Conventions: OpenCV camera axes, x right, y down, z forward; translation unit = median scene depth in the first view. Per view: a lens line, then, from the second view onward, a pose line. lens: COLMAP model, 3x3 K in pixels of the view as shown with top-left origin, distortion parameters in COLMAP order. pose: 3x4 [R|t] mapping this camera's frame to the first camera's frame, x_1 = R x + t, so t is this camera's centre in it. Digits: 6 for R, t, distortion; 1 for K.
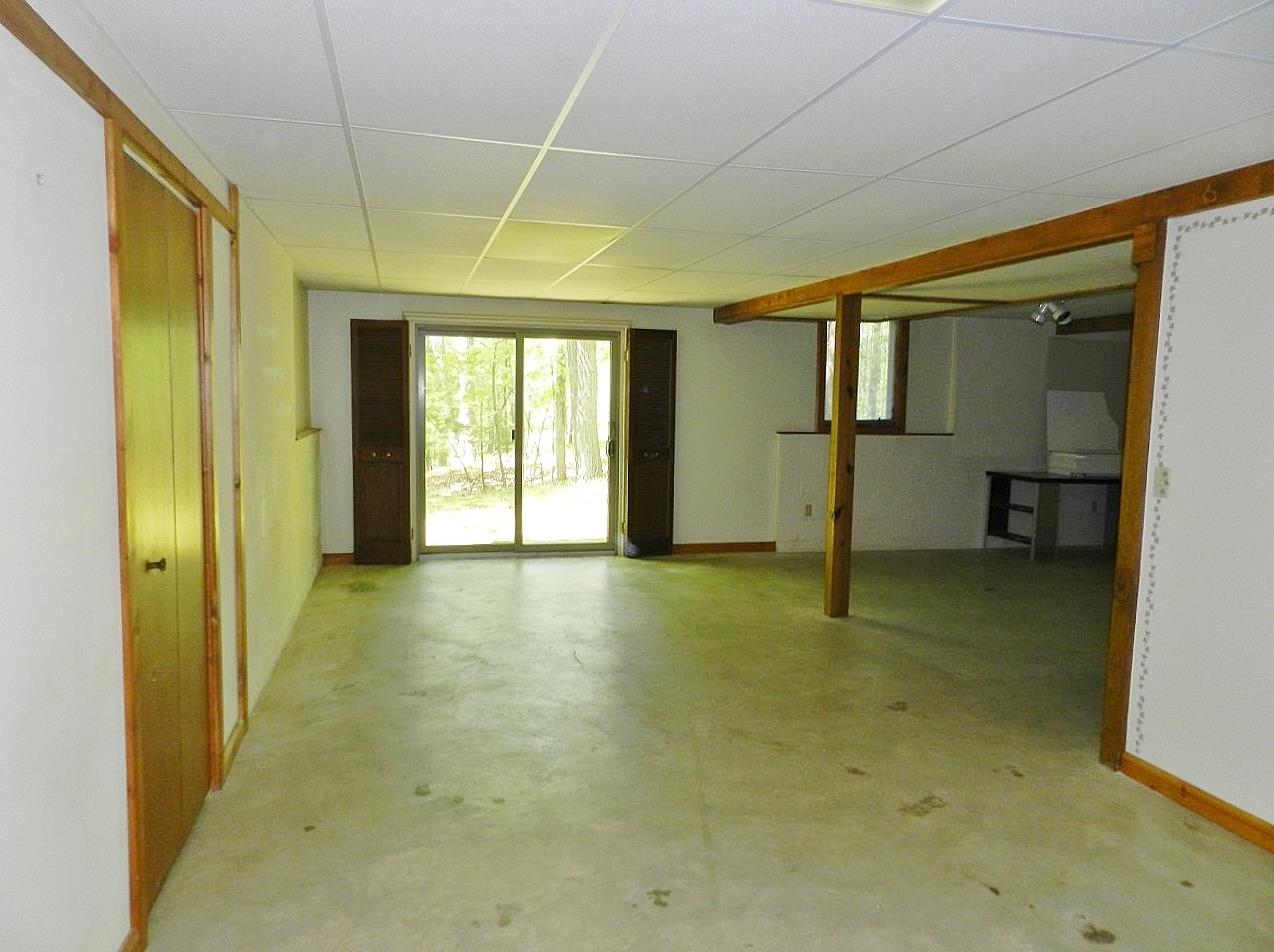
lens RADIAL K [[861.5, 0, 637.0], [0, 861.5, 476.0], [0, 0, 1]] dist [0.001991, -0.000208]
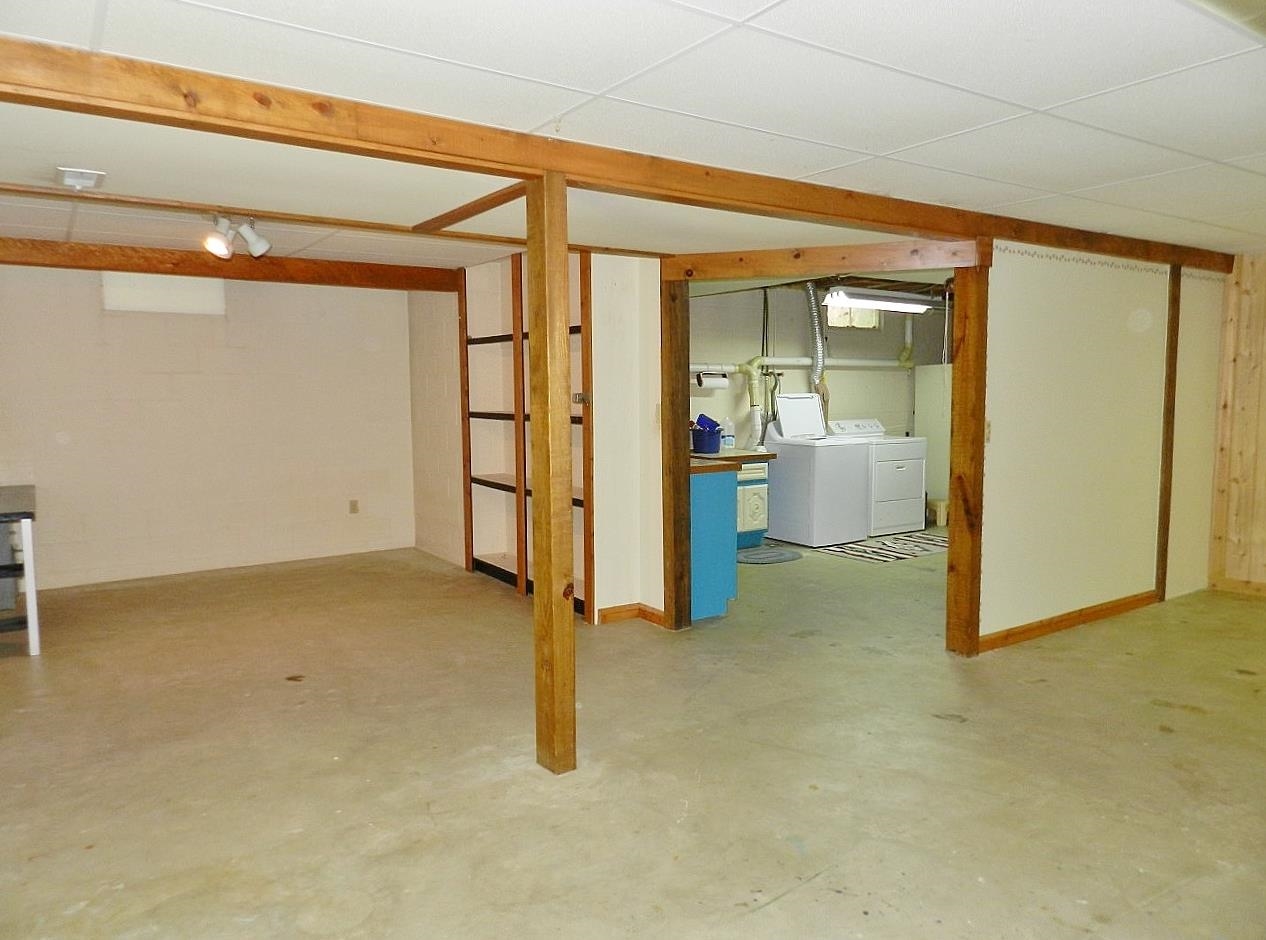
lens RADIAL K [[880.6, 0, 633.0], [0, 880.6, 470.0], [0, 0, 1]] dist [0.005491, 0.001756]
pose [[-0.331850, -0.114614, 0.936343, -0.495698], [0.078543, 0.985788, 0.148503, -0.177145], [-0.940057, 0.122824, -0.318132, 1.887105]]
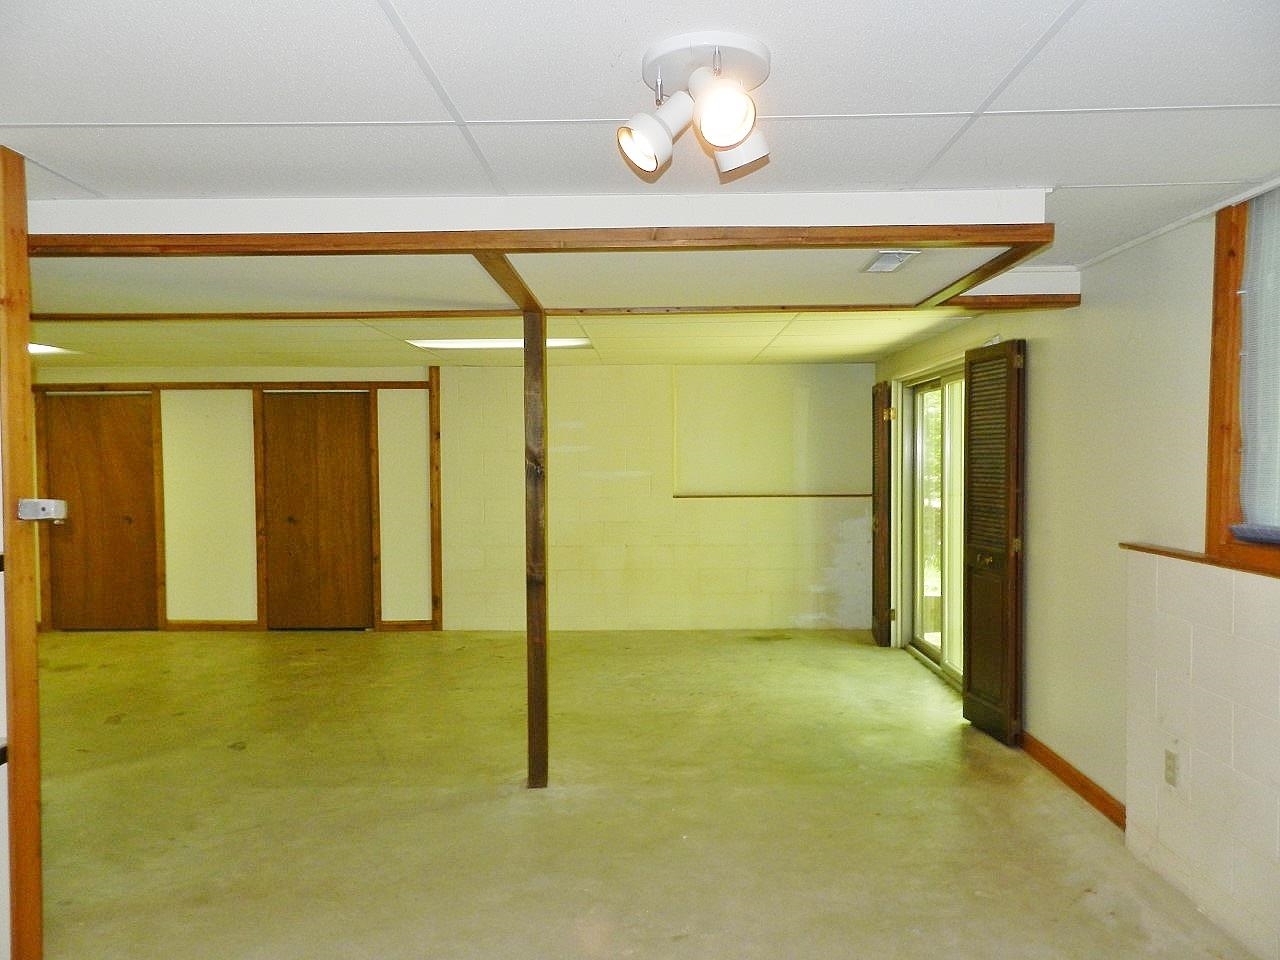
lens RADIAL K [[867.8, 0, 642.8], [0, 867.8, 462.6], [0, 0, 1]] dist [0.004278, 0.002039]
pose [[-0.270311, -0.014796, -0.962659, 1.474541], [-0.079130, 0.996840, 0.006898, -0.165521], [0.959516, 0.078040, -0.270628, 2.113501]]
